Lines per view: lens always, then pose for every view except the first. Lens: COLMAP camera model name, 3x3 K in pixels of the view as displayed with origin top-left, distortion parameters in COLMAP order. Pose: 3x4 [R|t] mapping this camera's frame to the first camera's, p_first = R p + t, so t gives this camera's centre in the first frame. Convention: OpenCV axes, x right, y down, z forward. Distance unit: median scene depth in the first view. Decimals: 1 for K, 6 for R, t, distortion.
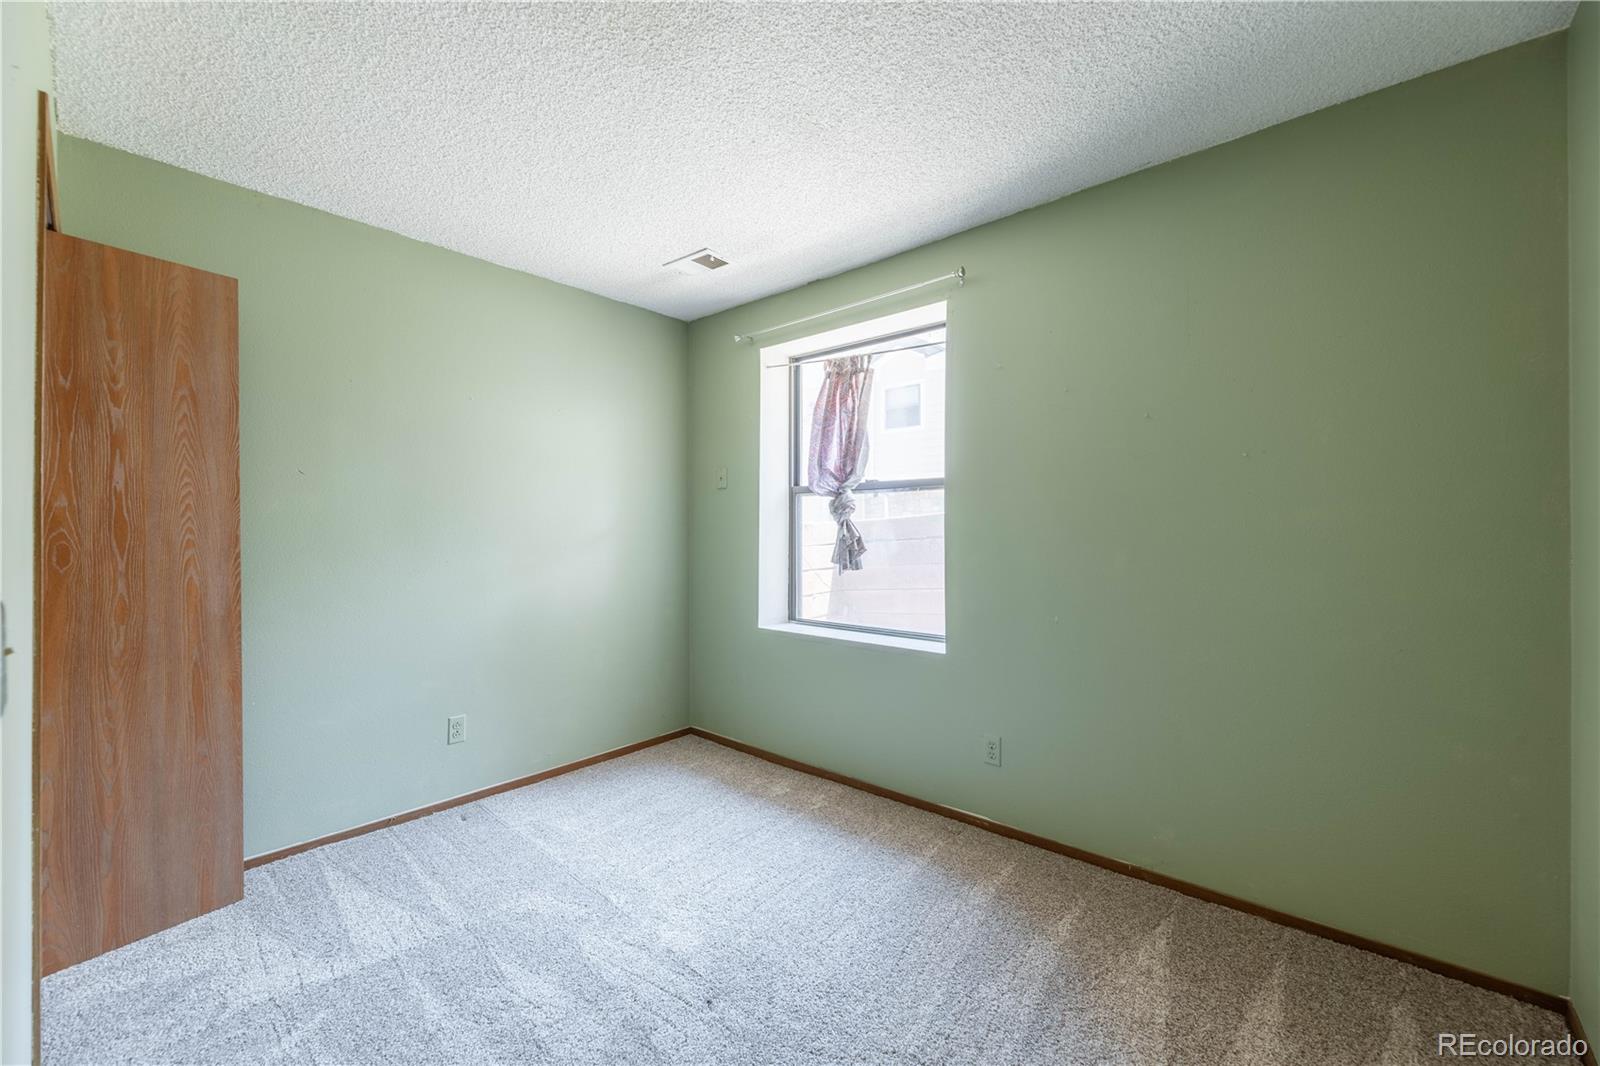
lens RADIAL K [[644.7, 0, 805.5], [0, 644.7, 528.8], [0, 0, 1]] dist [-0.004204, -0.000070]
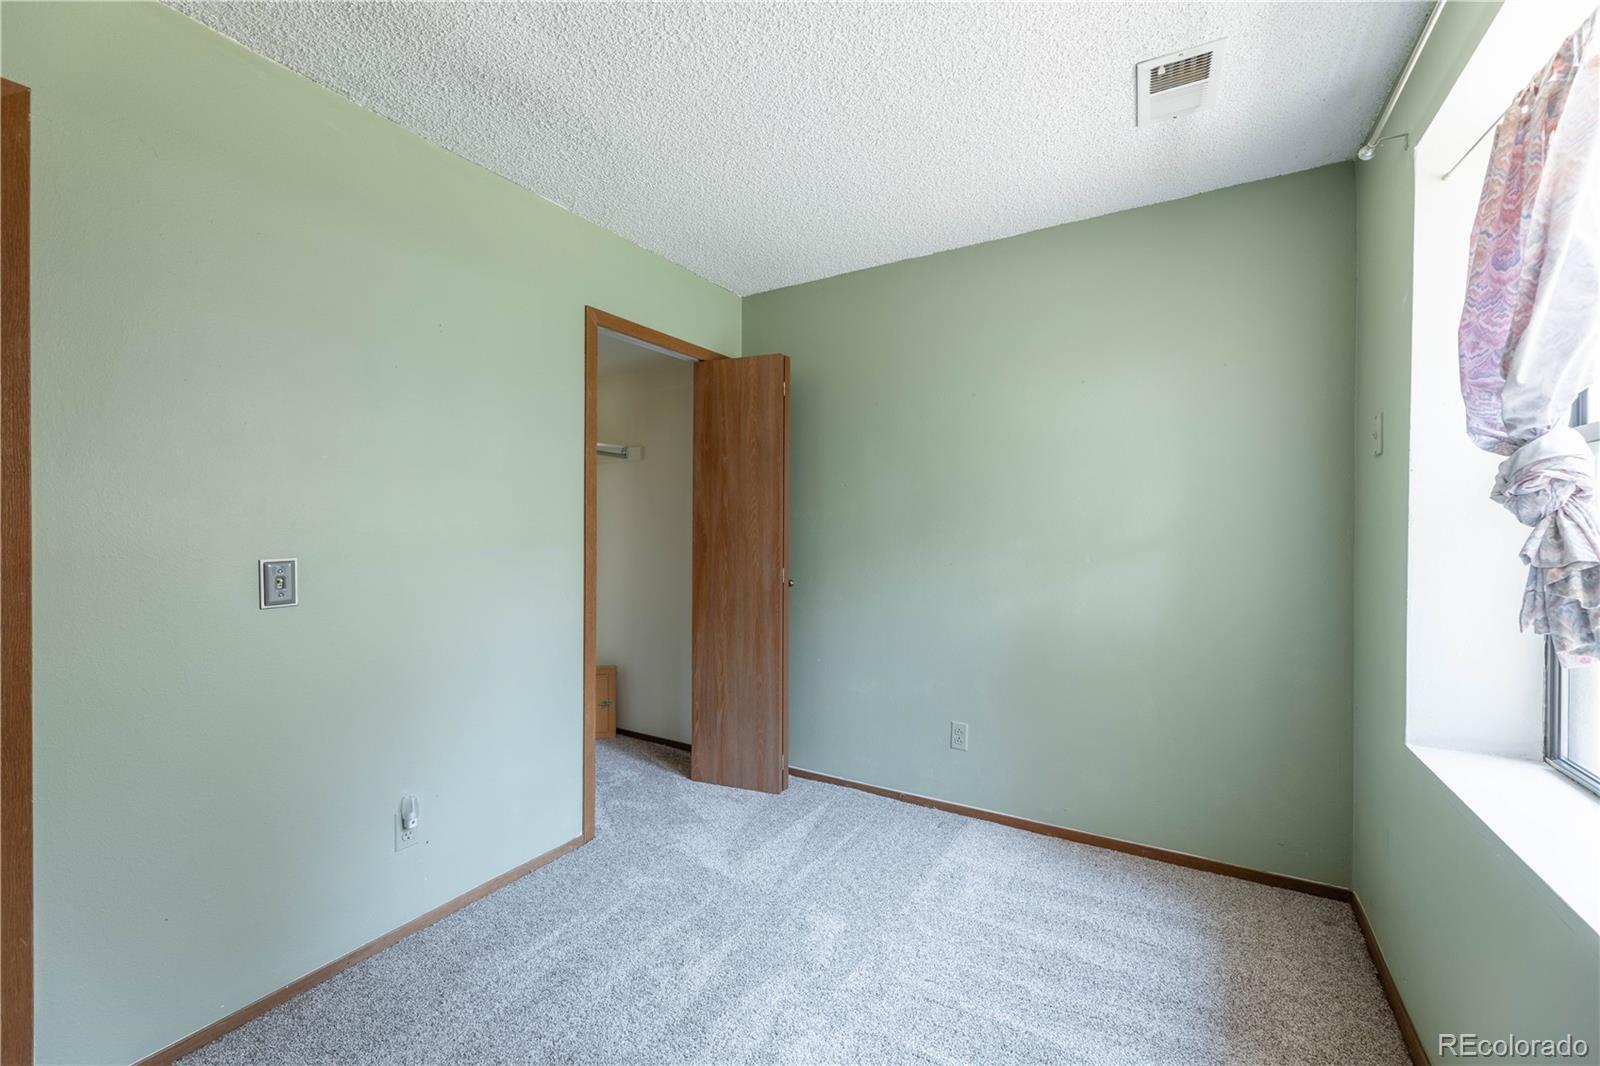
lens RADIAL K [[644.7, 0, 804.4], [0, 644.7, 531.0], [0, 0, 1]] dist [-0.004204, -0.000070]
pose [[0.174650, 0.006006, -0.984612, 0.546040], [-0.003064, 0.999980, 0.005557, -0.008197], [0.984626, 0.002047, 0.174665, 0.850202]]
